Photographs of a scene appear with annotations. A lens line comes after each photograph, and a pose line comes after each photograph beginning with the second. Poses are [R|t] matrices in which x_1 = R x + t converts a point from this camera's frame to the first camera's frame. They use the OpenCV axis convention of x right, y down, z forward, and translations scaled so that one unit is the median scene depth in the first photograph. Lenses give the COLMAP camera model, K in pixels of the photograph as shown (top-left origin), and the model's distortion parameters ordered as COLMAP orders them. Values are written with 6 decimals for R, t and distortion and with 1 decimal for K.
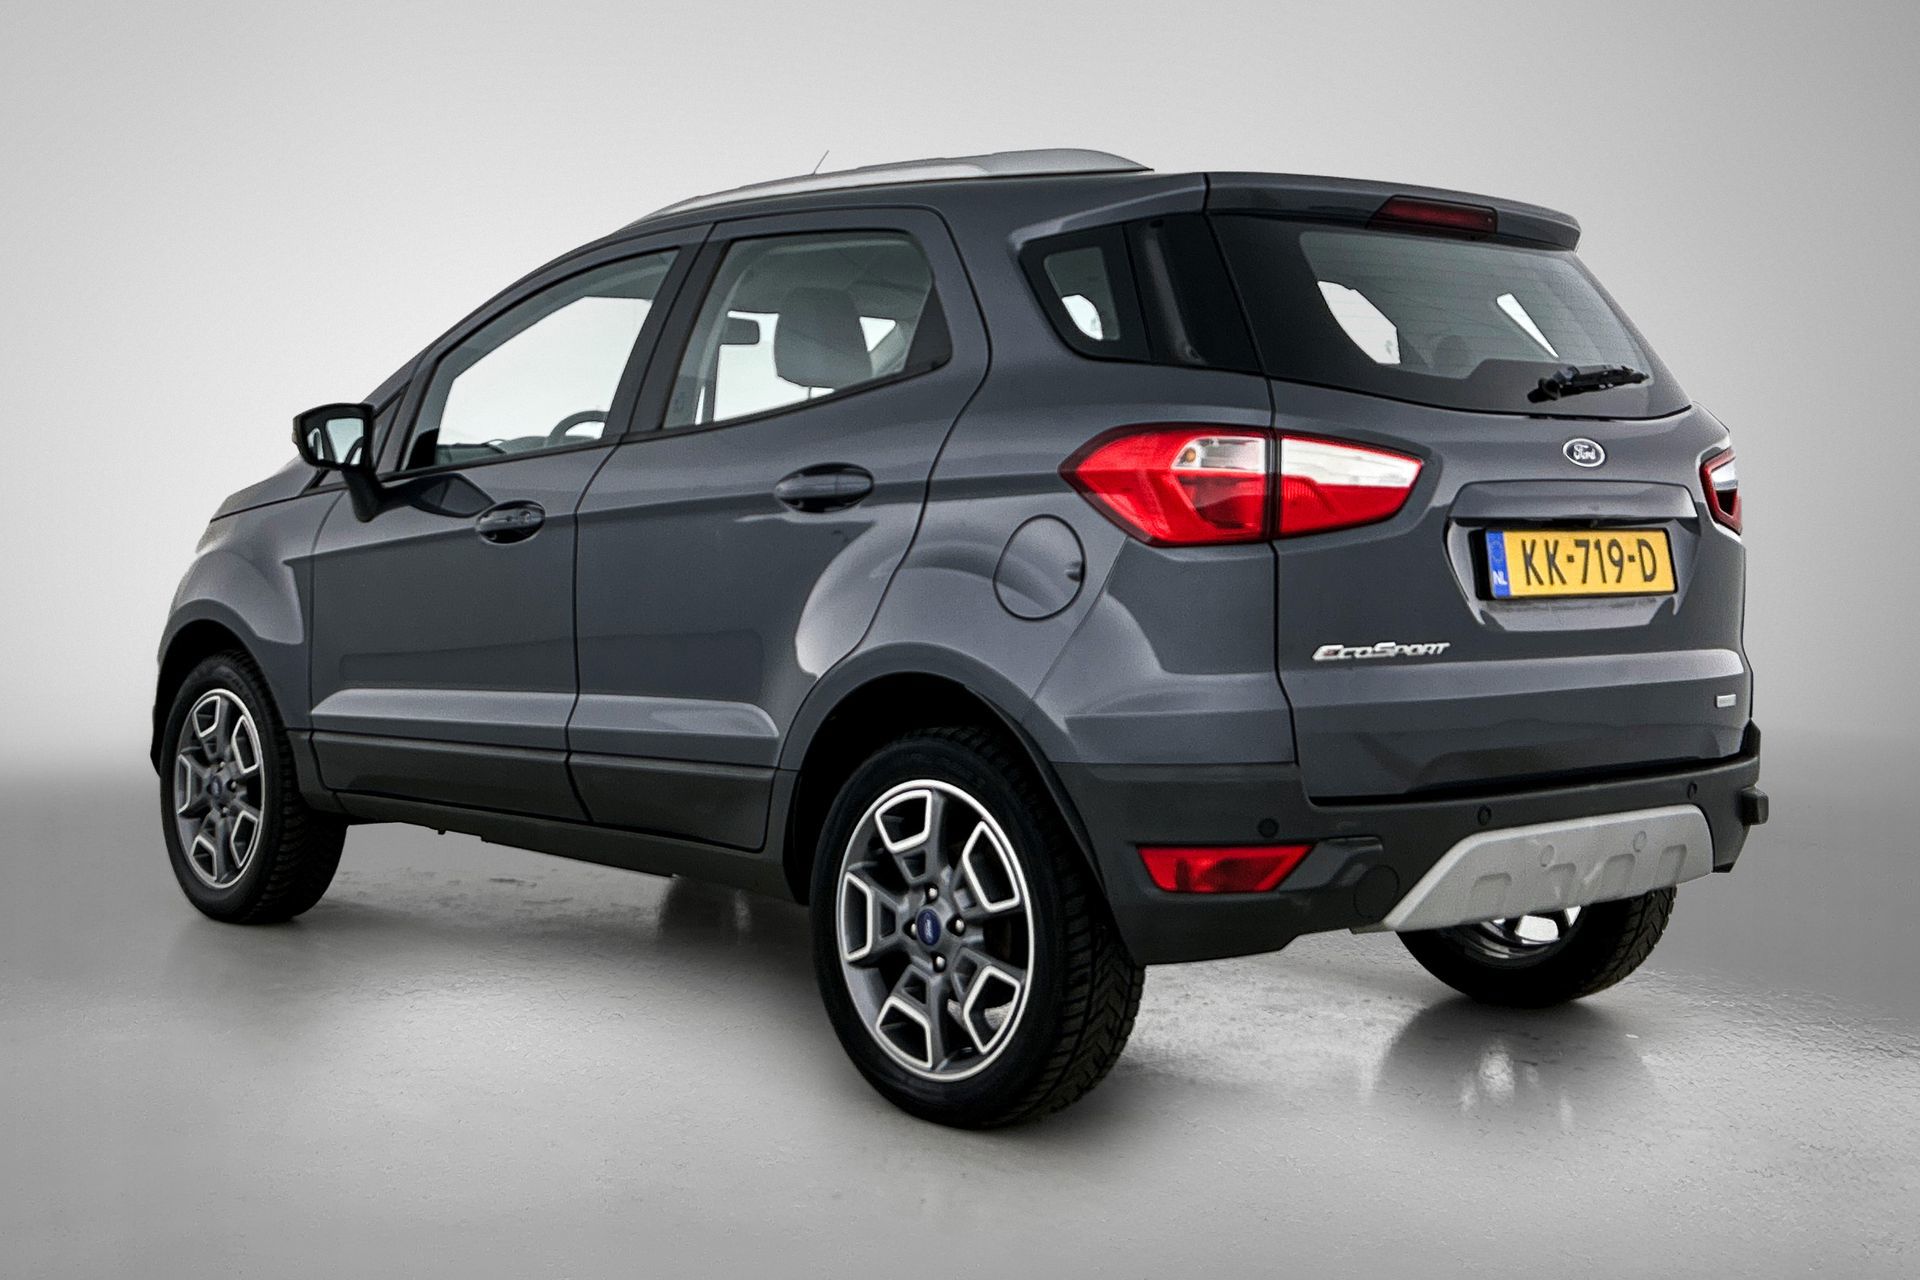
lens RADIAL K [[2611.8, 0, 961.0], [0, 2611.8, 637.3], [0, 0, 1]] dist [0.220773, 0.000000]
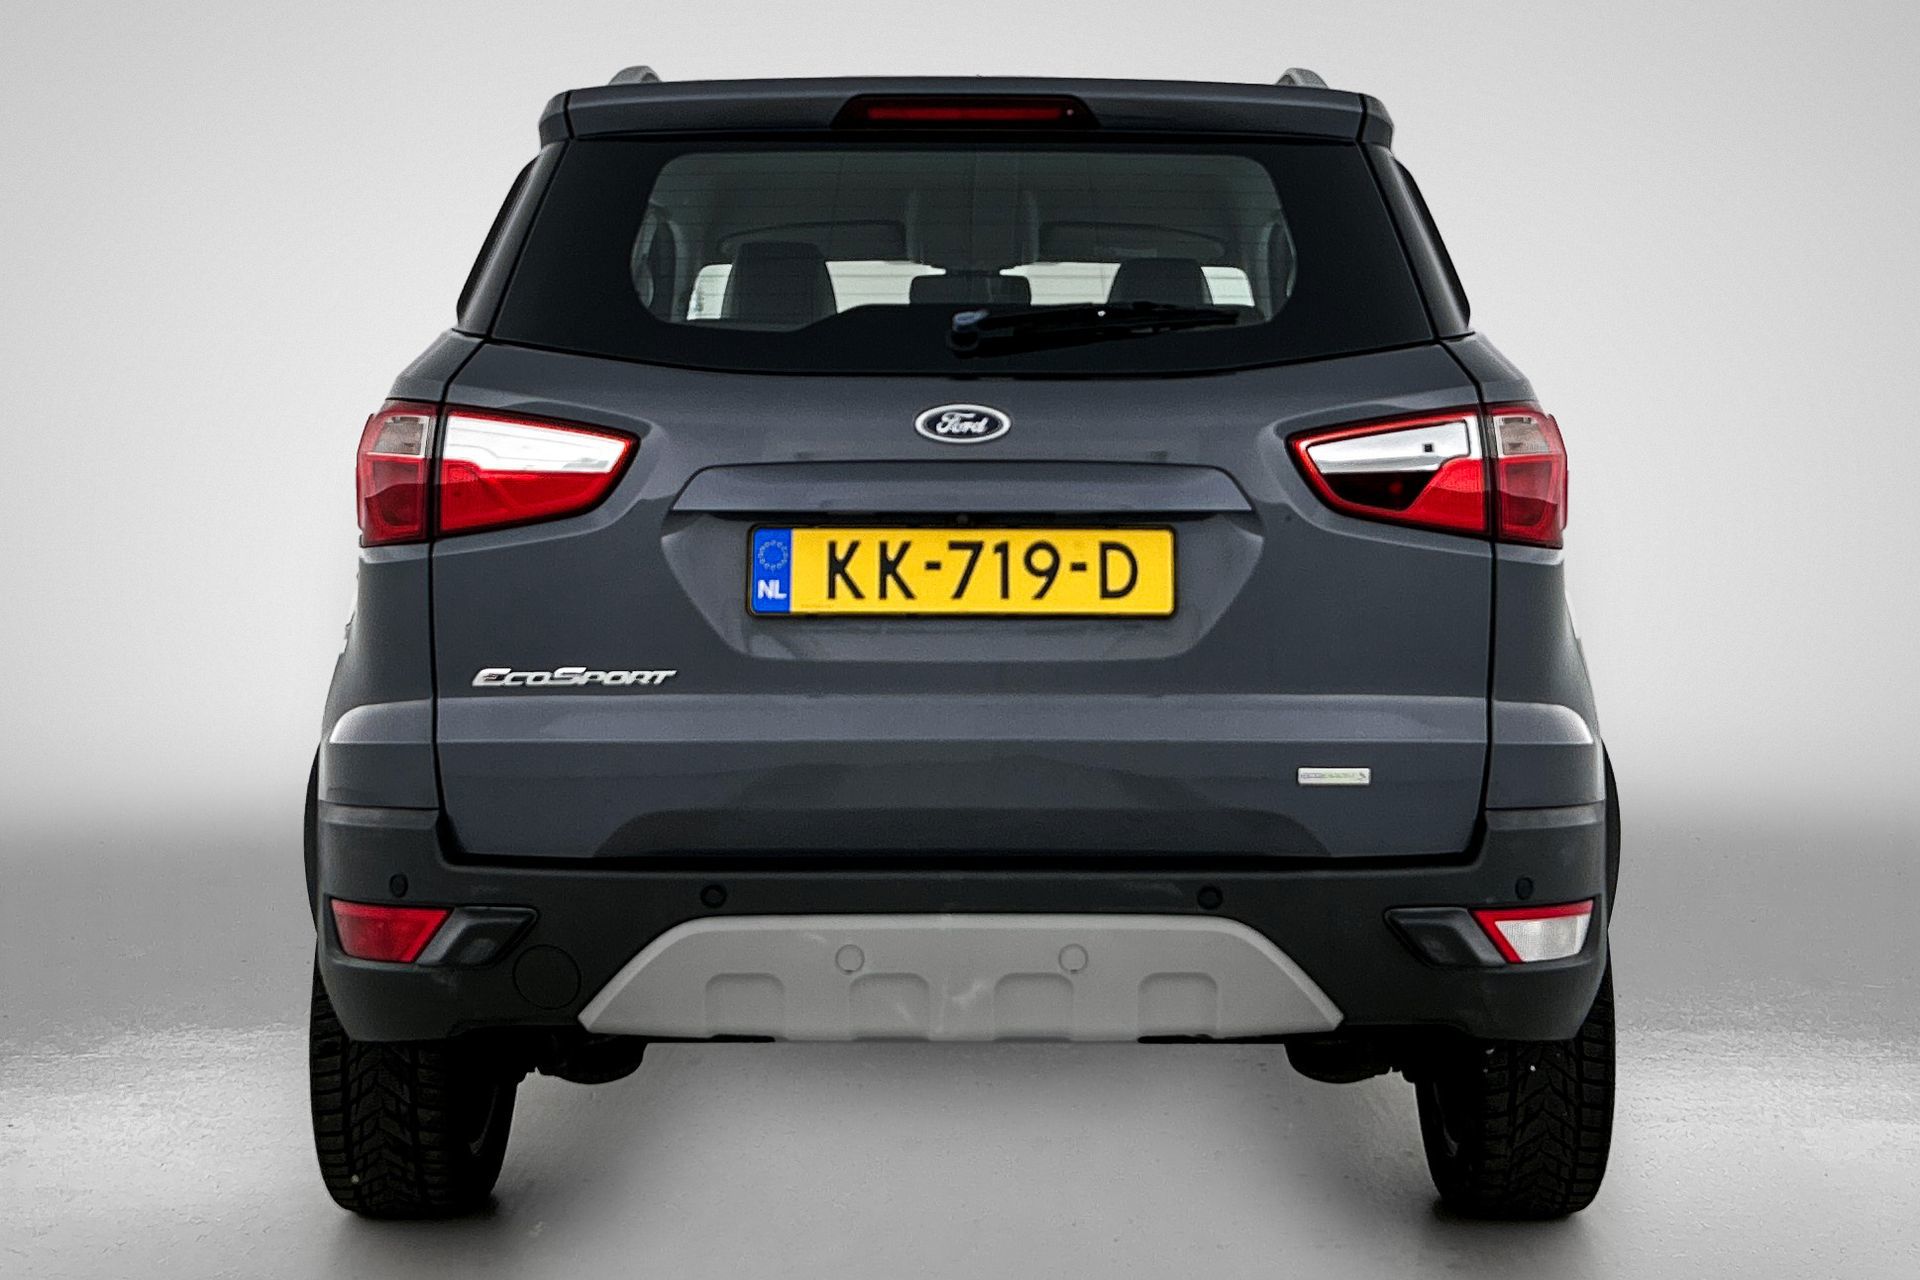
lens RADIAL K [[2611.8, 0, 959.4], [0, 2611.8, 628.1], [0, 0, 1]] dist [0.220773, 0.000000]
pose [[0.722656, 0.014096, -0.691064, 0.739590], [-0.028988, 0.999530, -0.009925, -0.004934], [0.690600, 0.027205, 0.722725, 0.467295]]
